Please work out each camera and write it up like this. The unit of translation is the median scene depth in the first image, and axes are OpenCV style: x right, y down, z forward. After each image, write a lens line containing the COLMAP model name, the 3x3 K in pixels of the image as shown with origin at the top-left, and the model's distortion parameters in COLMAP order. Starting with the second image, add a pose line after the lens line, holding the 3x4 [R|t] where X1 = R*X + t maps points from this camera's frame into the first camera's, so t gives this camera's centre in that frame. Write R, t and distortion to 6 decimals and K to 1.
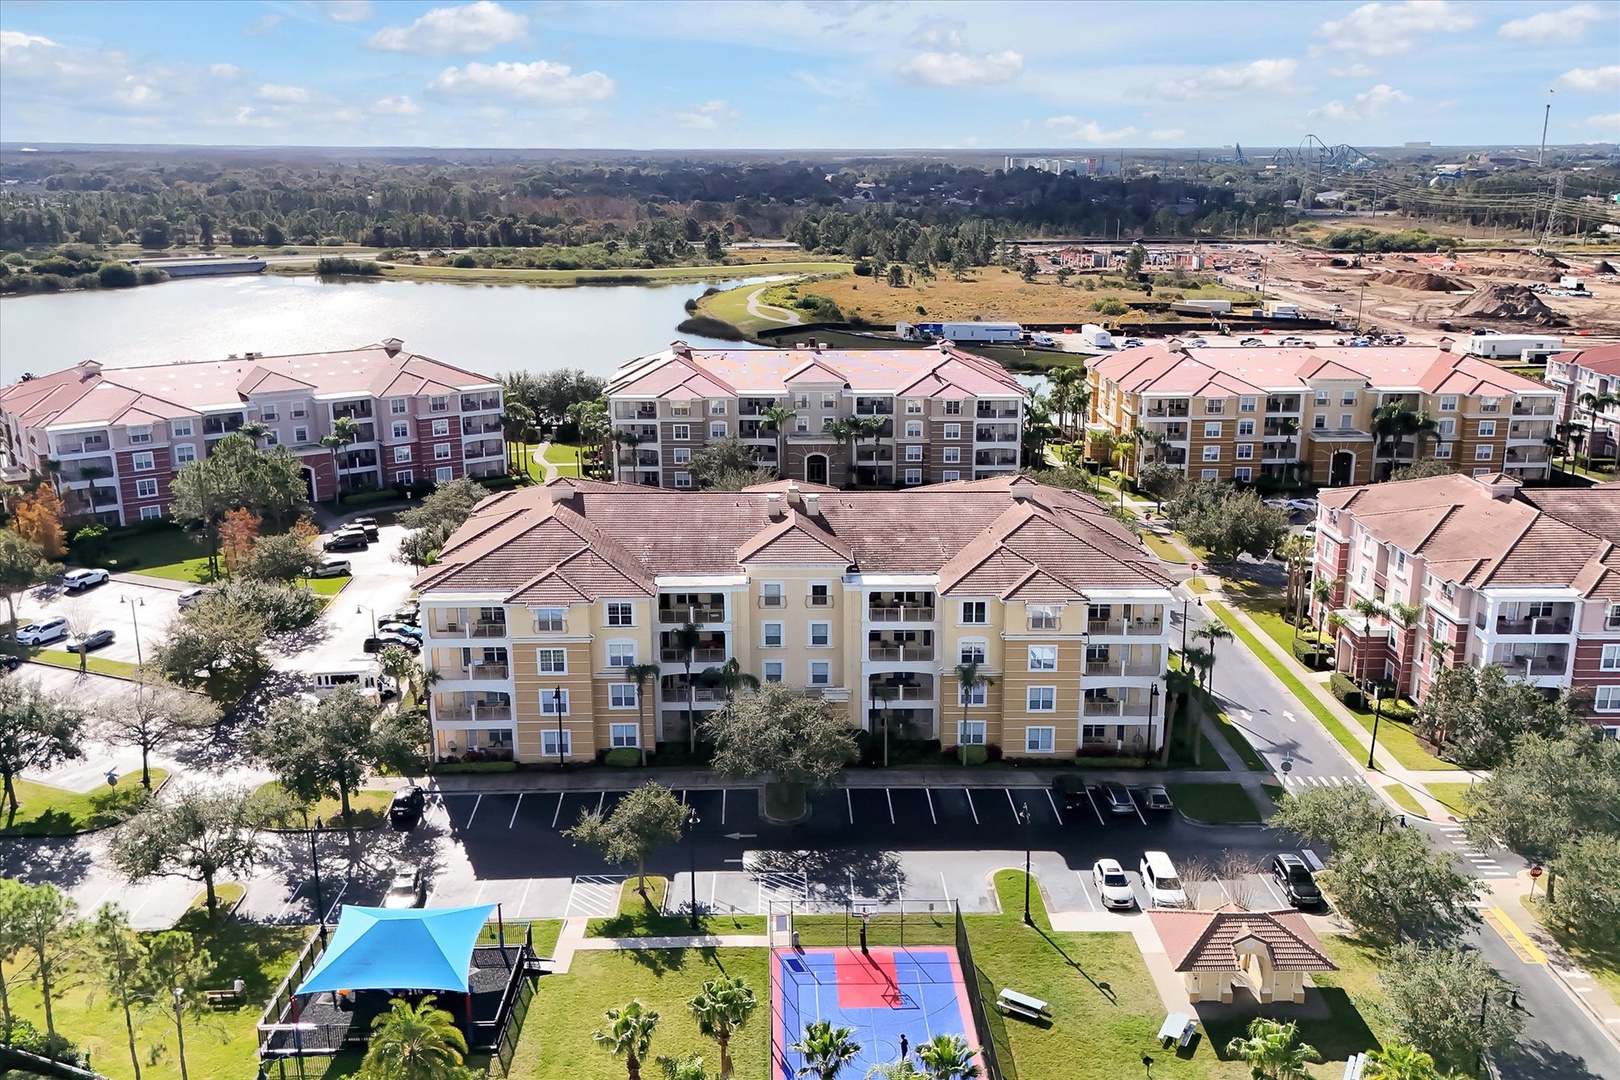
lens RADIAL K [[1389.4, 0, 810.0], [0, 1389.4, 540.0], [0, 0, 1]] dist [-0.022970, -0.006494]
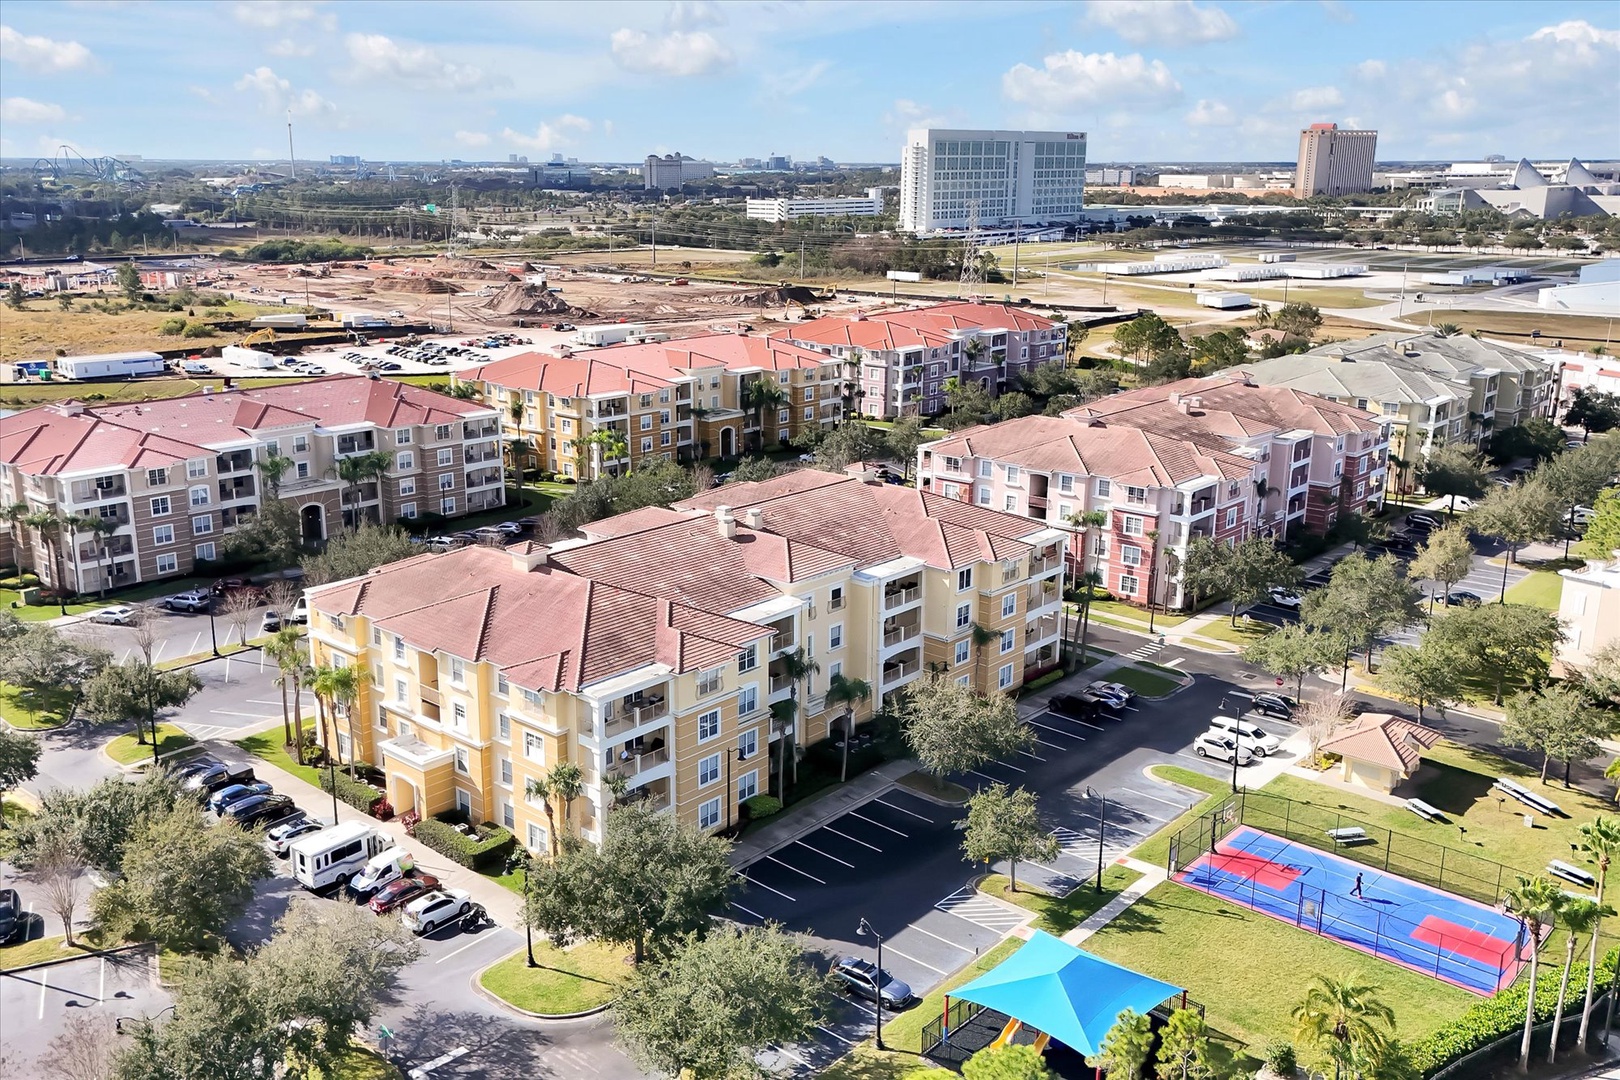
lens RADIAL K [[1345.2, 0, 810.0], [0, 1345.2, 540.0], [0, 0, 1]] dist [0.011006, 0.003309]
pose [[0.677300, -0.183948, 0.712340, -0.707724], [0.186082, 0.979588, 0.076032, -0.081800], [-0.711786, 0.081057, 0.697704, 0.317955]]
